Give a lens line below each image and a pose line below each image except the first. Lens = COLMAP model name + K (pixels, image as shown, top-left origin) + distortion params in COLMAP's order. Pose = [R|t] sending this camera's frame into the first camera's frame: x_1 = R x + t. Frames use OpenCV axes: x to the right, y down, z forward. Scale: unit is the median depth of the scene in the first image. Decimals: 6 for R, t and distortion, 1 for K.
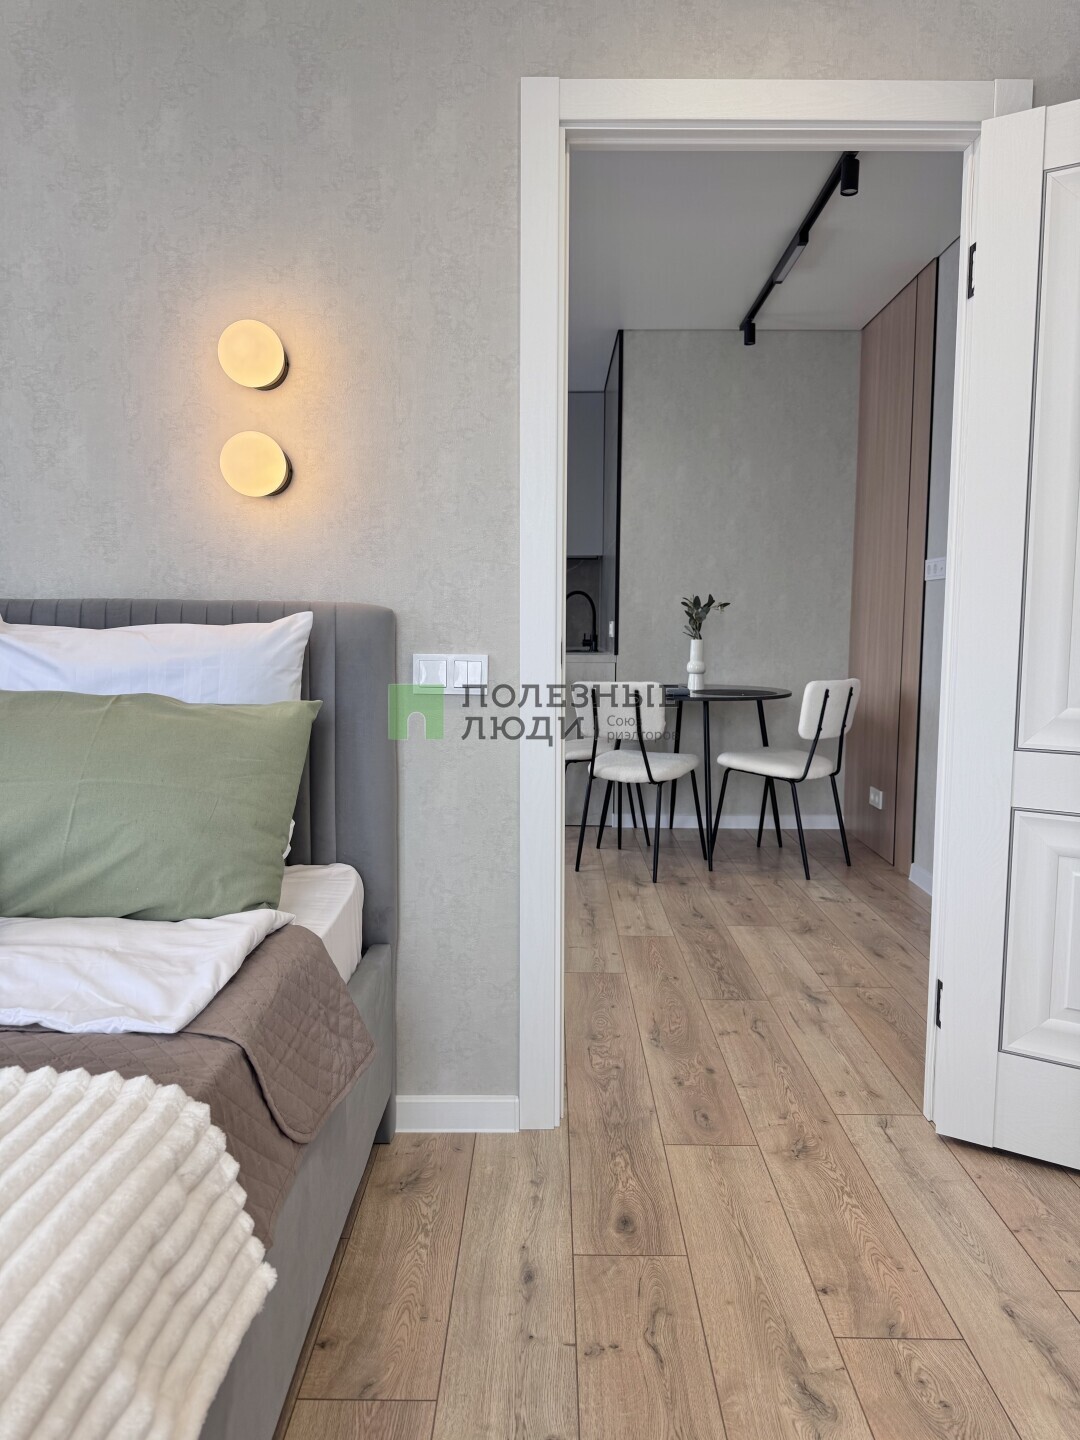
lens RADIAL K [[1020.2, 0, 540.0], [0, 1020.2, 720.0], [0, 0, 1]] dist [0.043360, -0.049878]
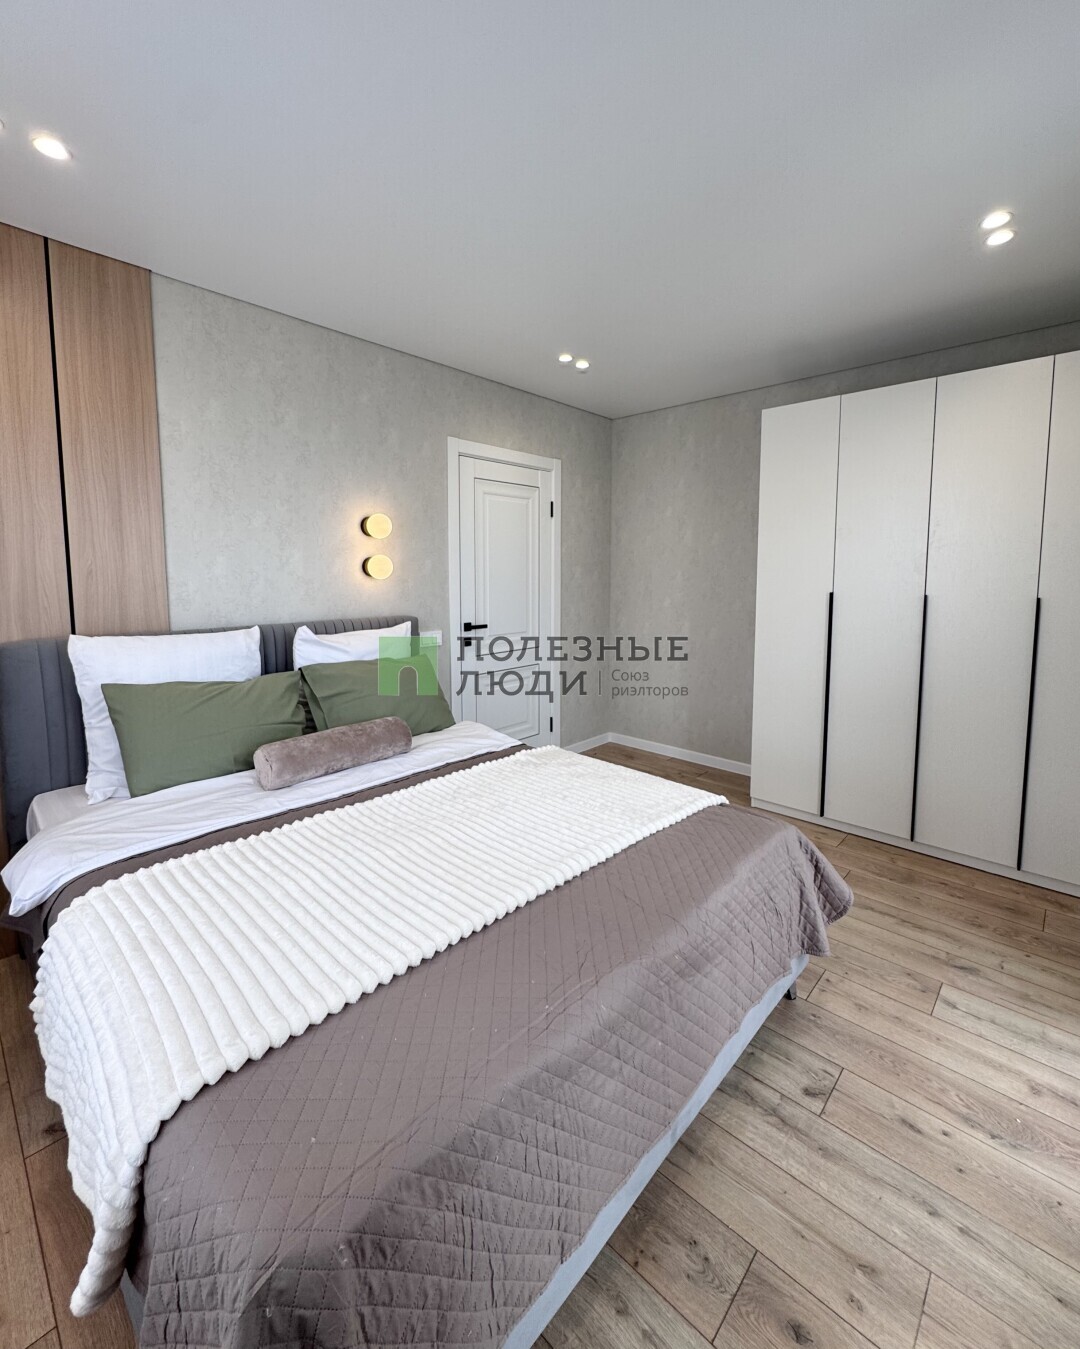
lens RADIAL K [[589.5, 0, 543.2], [0, 589.5, 621.3], [0, 0, 1]] dist [0.000120, 0.000134]
pose [[0.671356, -0.068758, 0.737939, -1.361141], [0.073426, 0.996959, 0.026091, -0.143849], [-0.737489, 0.036667, 0.674363, -0.393016]]
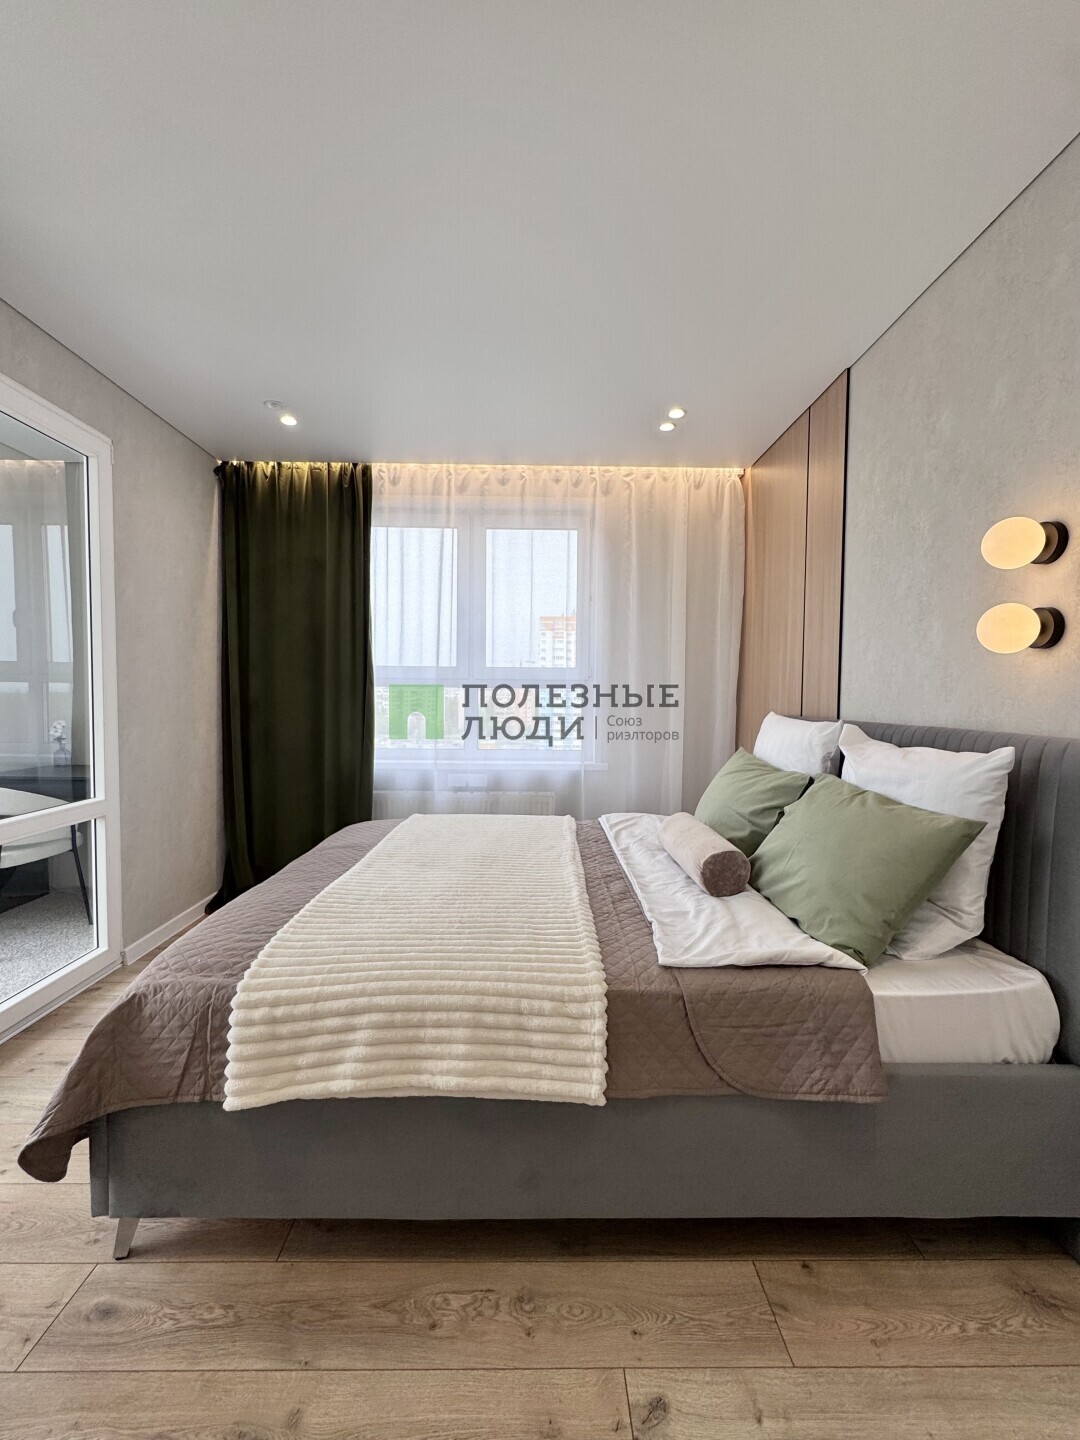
lens RADIAL K [[577.5, 0, 540.0], [0, 577.5, 720.0], [0, 0, 1]] dist [-0.001691, 0.000295]
pose [[0.022855, 0.038277, -0.999006, 0.512336], [-0.106502, 0.993674, 0.035636, -0.121443], [0.994050, 0.105582, 0.026787, 0.505962]]
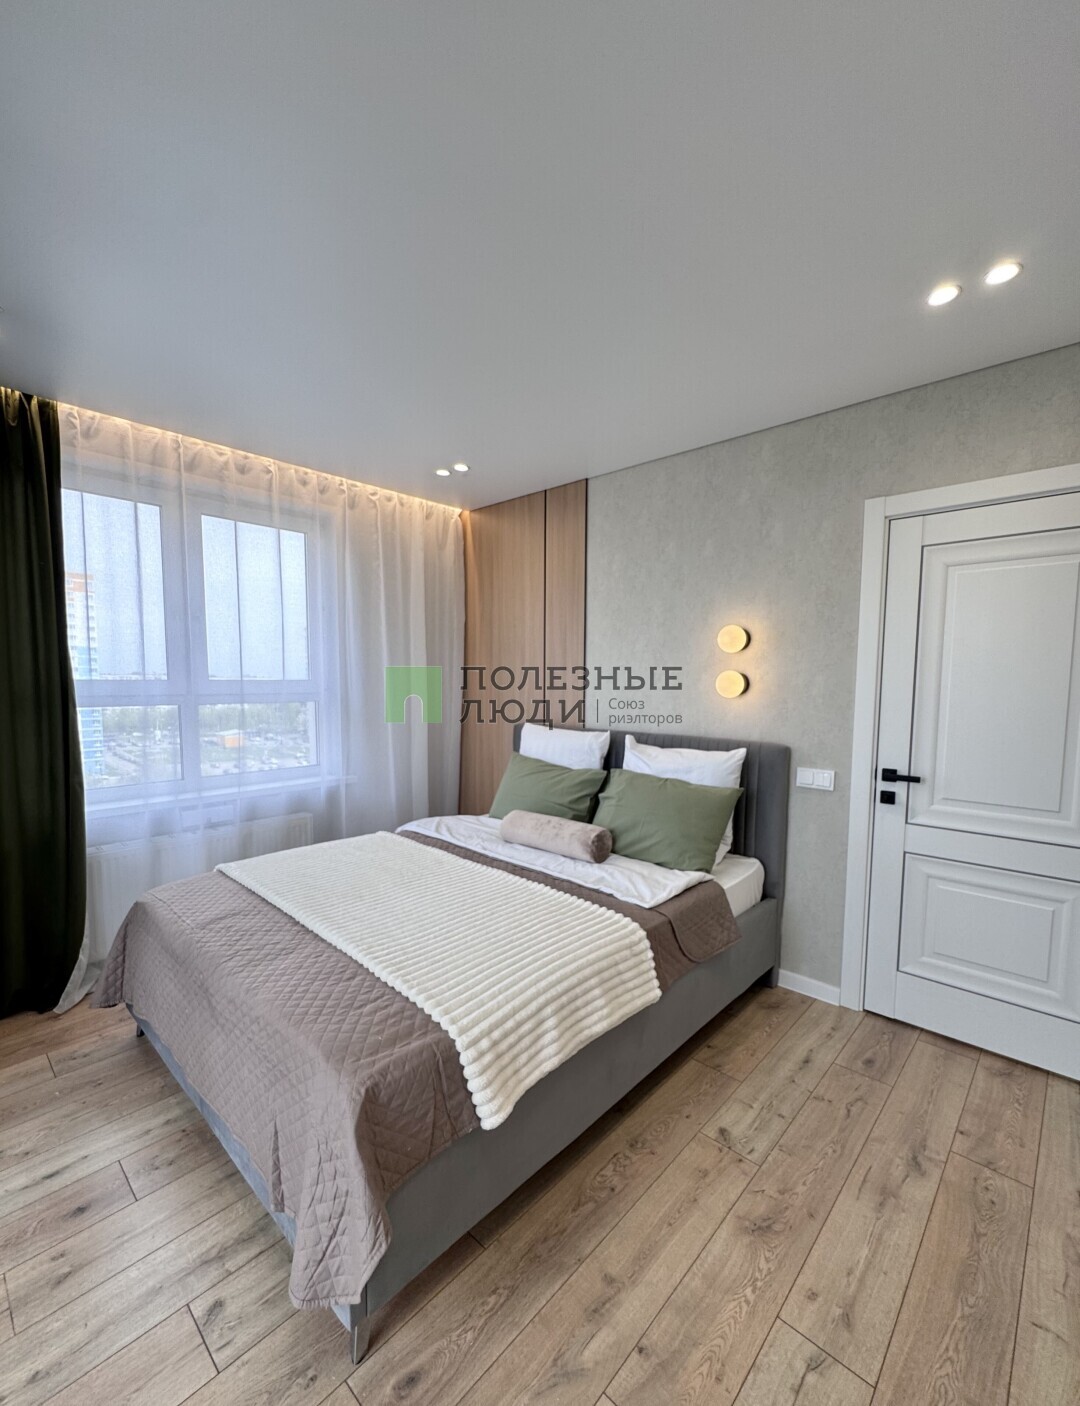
lens RADIAL K [[595.6, 0, 548.7], [0, 595.6, 728.9], [0, 0, 1]] dist [-0.002300, 0.000198]
pose [[0.743404, 0.057345, -0.666380, 0.407624], [-0.068219, 0.997623, 0.009746, -0.157368], [0.665355, 0.038215, 0.745549, -0.374080]]
